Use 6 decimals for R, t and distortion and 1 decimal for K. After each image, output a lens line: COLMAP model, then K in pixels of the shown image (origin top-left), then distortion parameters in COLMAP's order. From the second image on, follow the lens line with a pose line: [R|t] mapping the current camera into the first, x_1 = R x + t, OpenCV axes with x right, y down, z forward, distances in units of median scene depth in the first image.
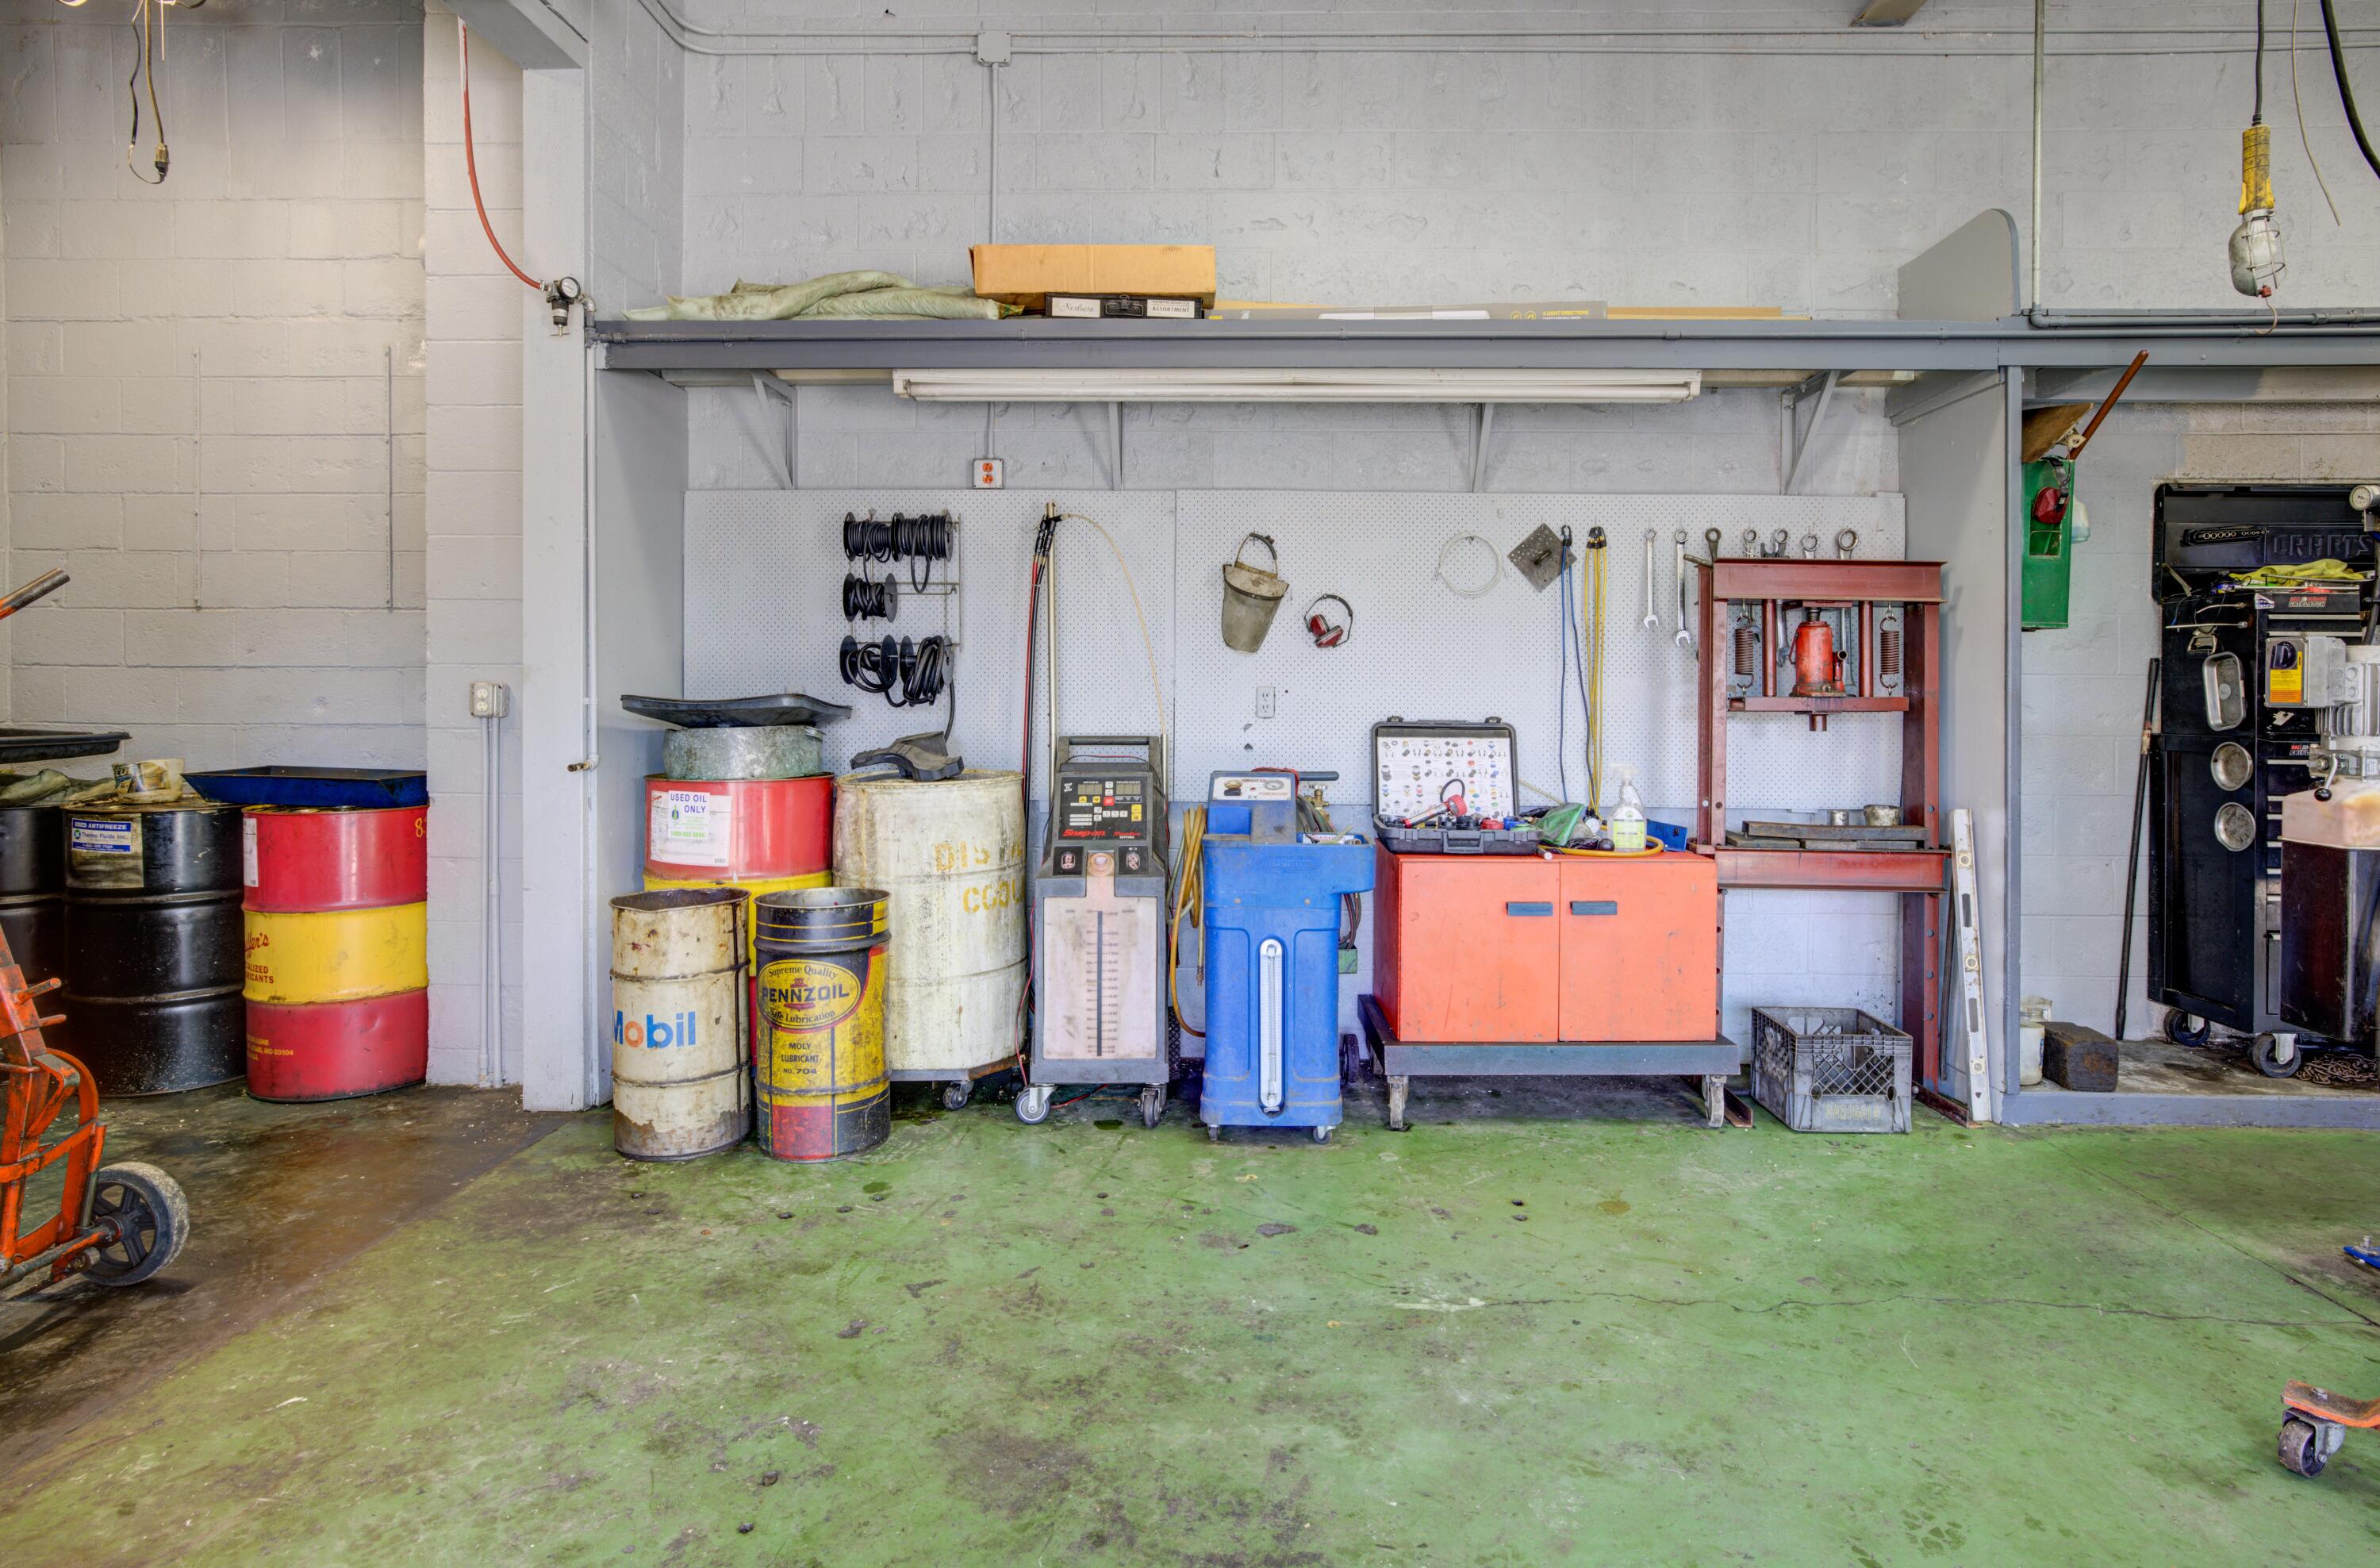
lens RADIAL K [[2476.4, 0, 1190.0], [0, 2476.4, 784.0], [0, 0, 1]] dist [-0.000342, -0.000117]
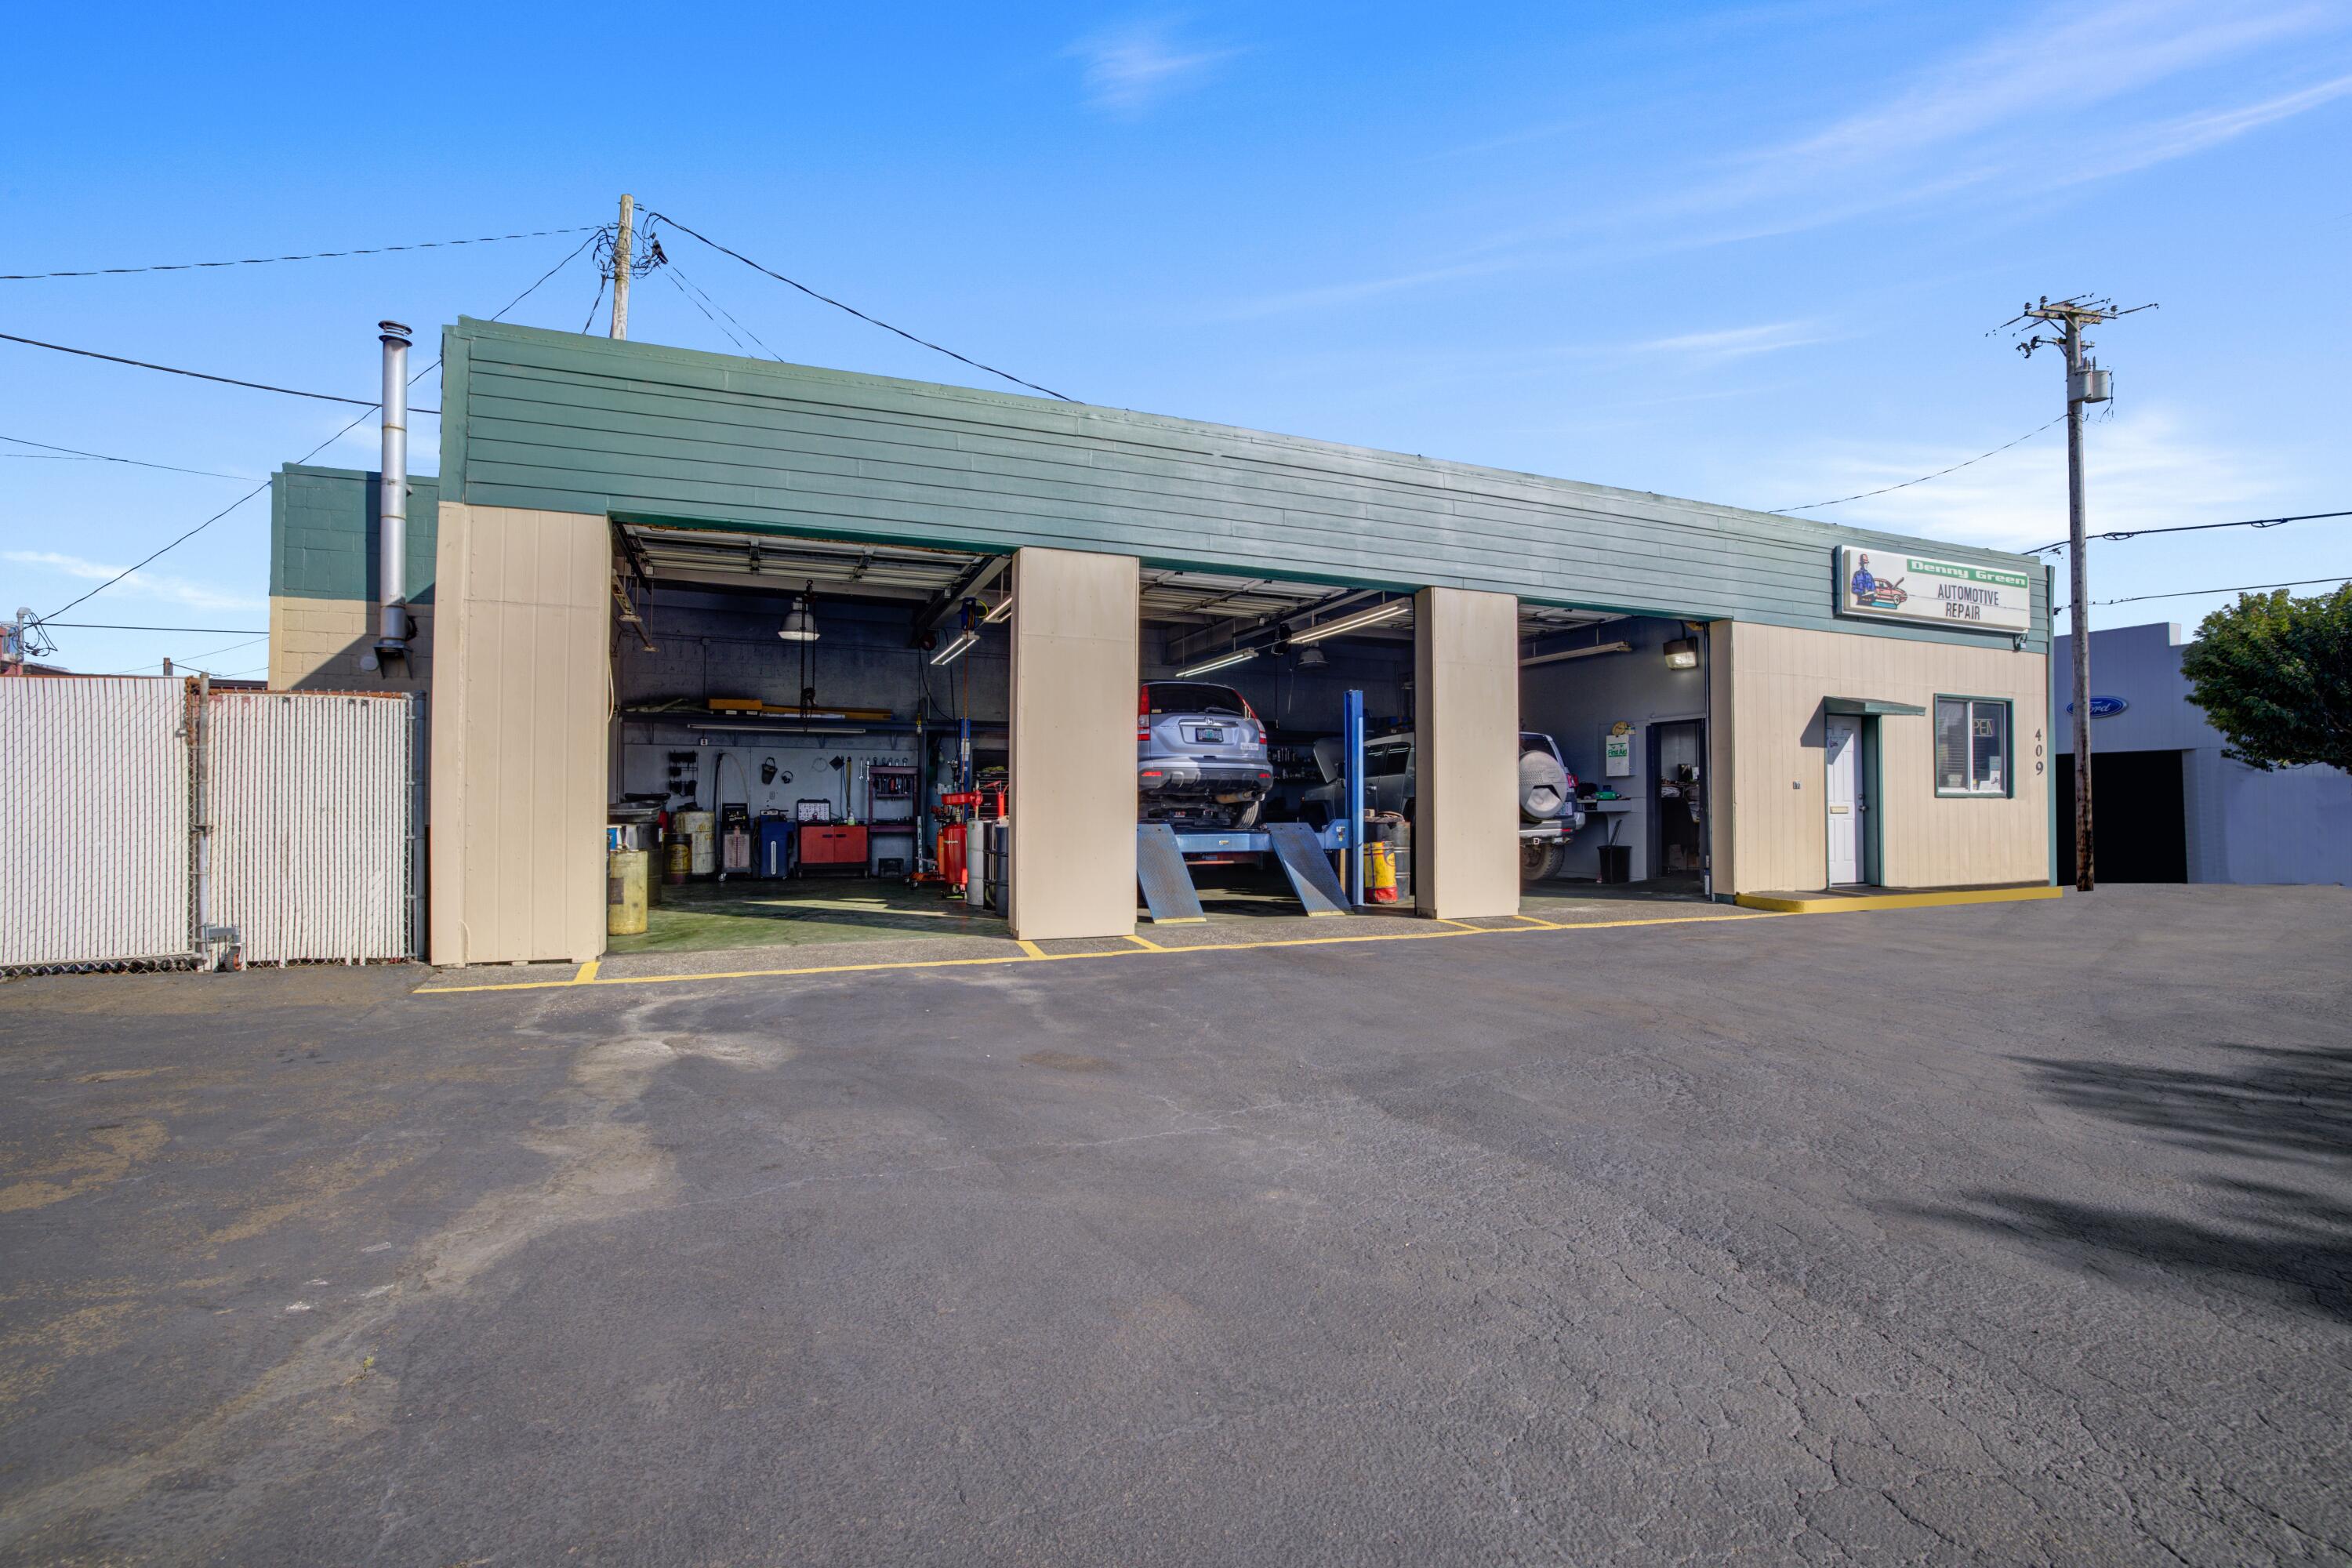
lens RADIAL K [[1039.3, 0, 1176.0], [0, 1039.3, 784.0], [0, 0, 1]] dist [-0.000254, 0.000024]
pose [[0.918422, 0.005423, 0.395564, -0.044191], [0.012087, 0.999055, -0.041760, 0.035418], [-0.395416, 0.043135, 0.917489, -1.058098]]
